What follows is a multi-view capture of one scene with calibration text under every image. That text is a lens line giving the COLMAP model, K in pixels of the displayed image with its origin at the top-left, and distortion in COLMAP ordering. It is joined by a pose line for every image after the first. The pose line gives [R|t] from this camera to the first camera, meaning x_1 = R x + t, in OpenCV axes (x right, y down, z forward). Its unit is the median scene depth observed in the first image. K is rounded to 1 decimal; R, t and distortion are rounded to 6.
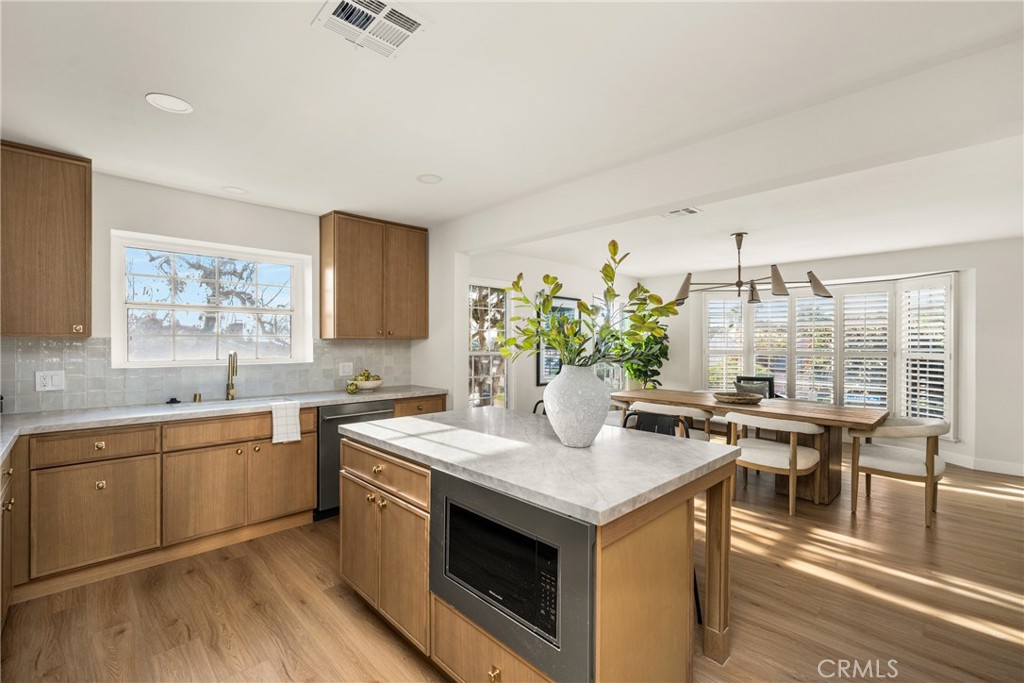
lens RADIAL K [[442.7, 0, 509.0], [0, 442.7, 343.2], [0, 0, 1]] dist [0.002586, 0.000086]
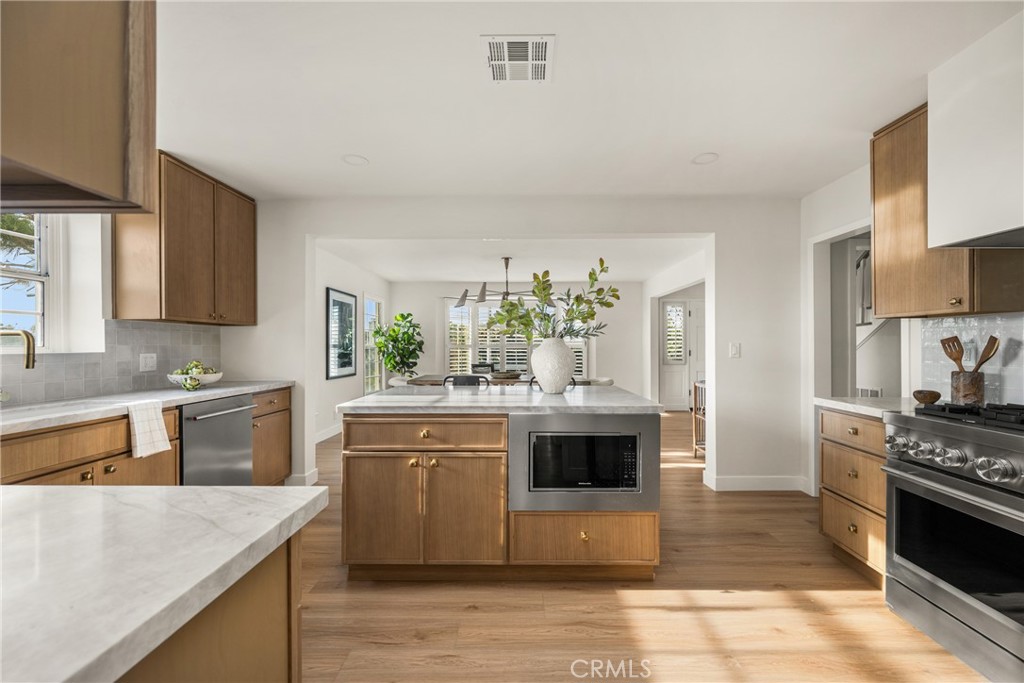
lens RADIAL K [[417.5, 0, 515.2], [0, 417.5, 344.8], [0, 0, 1]] dist [0.001610, 0.000167]
pose [[0.699638, -0.001270, 0.714496, -0.460262], [0.006780, 0.999965, -0.004861, 0.038728], [-0.714465, 0.008245, 0.699623, 0.065773]]
